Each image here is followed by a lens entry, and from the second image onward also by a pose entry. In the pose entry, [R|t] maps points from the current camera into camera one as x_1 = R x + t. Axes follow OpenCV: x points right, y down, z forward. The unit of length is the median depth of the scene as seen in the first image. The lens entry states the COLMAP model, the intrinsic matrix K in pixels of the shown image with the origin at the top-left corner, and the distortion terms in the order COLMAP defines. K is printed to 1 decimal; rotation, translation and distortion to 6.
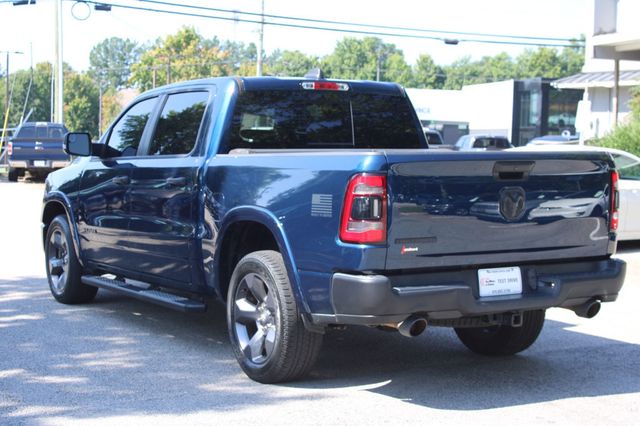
lens RADIAL K [[1140.8, 0, 318.6], [0, 1140.8, 210.8], [0, 0, 1]] dist [0.099765, 0.000000]
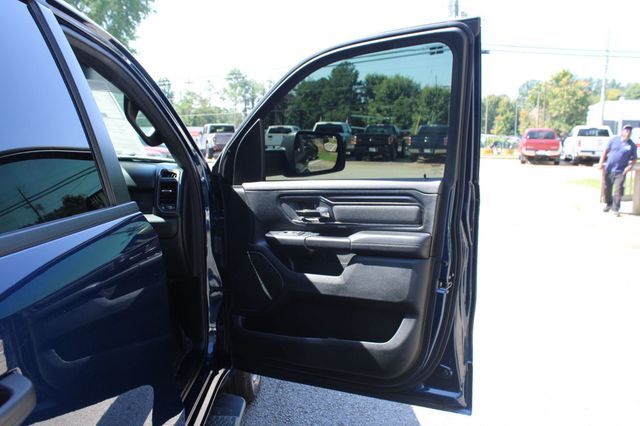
lens RADIAL K [[568.5, 0, 310.3], [0, 568.5, 212.0], [0, 0, 1]] dist [-0.128157, 0.055385]
pose [[0.843818, 0.061628, -0.533079, 0.205515], [-0.021696, 0.996489, 0.080860, -0.086111], [0.536191, -0.056665, 0.842193, 1.321861]]
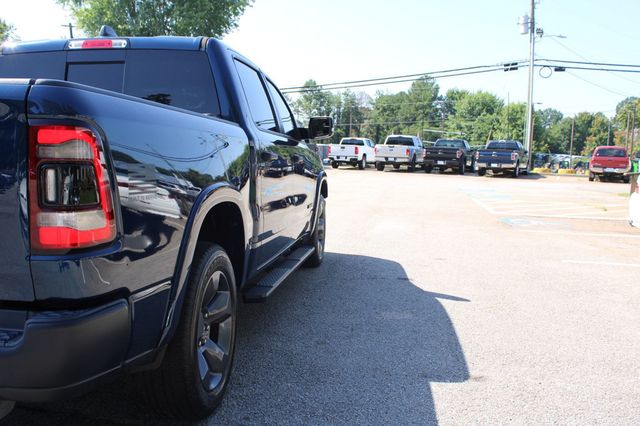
lens RADIAL K [[610.2, 0, 320.5], [0, 610.2, 213.9], [0, 0, 1]] dist [-0.092418, 0.000000]
pose [[0.779659, 0.074422, -0.621766, 0.521475], [-0.054026, 0.997205, 0.051615, -0.018033], [0.623869, -0.006650, 0.781500, 0.929998]]
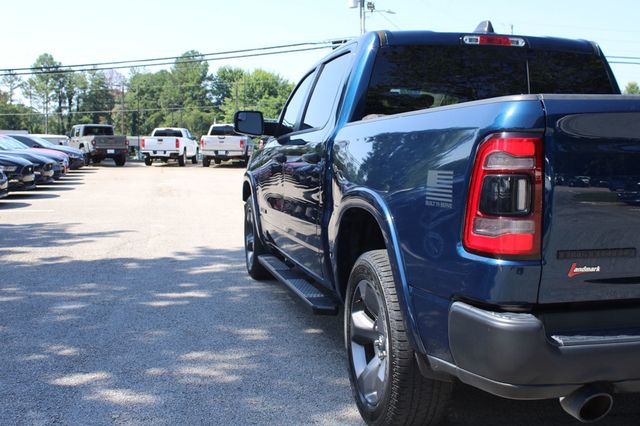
lens RADIAL K [[741.3, 0, 317.5], [0, 741.3, 211.7], [0, 0, 1]] dist [-0.081689, 0.000000]
pose [[0.951841, 0.025017, -0.305571, 0.059880], [-0.016402, 0.999393, 0.030727, -0.003318], [0.306155, -0.024235, 0.951673, 0.575456]]
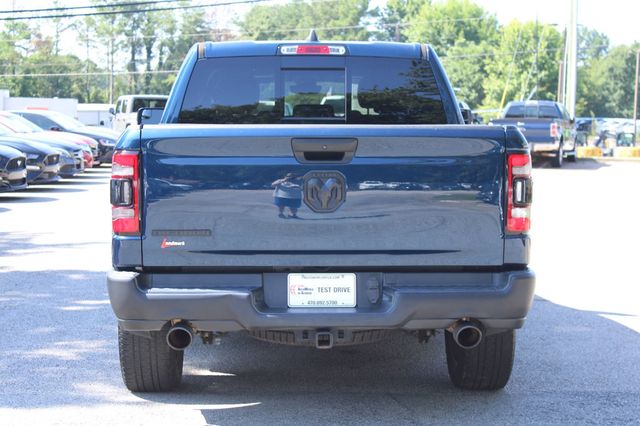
lens RADIAL K [[1271.4, 0, 321.9], [0, 1271.4, 213.4], [0, 0, 1]] dist [0.053329, 0.000000]
pose [[0.871998, 0.034615, -0.488285, 0.583194], [-0.029765, 0.999400, 0.017692, -0.007033], [0.488604, -0.000894, 0.872505, 0.230113]]
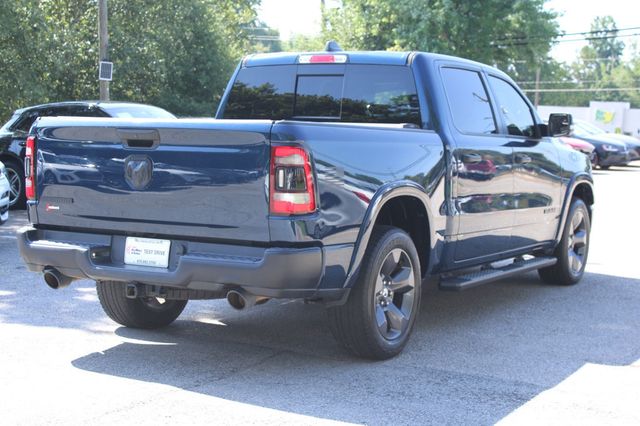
lens RADIAL K [[1131.0, 0, 321.9], [0, 1131.0, 214.1], [0, 0, 1]] dist [-0.010533, 0.000000]
pose [[0.486628, 0.076870, -0.870221, 1.066533], [-0.071984, 0.996262, 0.047750, -0.027669], [0.870638, 0.039406, 0.490343, 0.649458]]
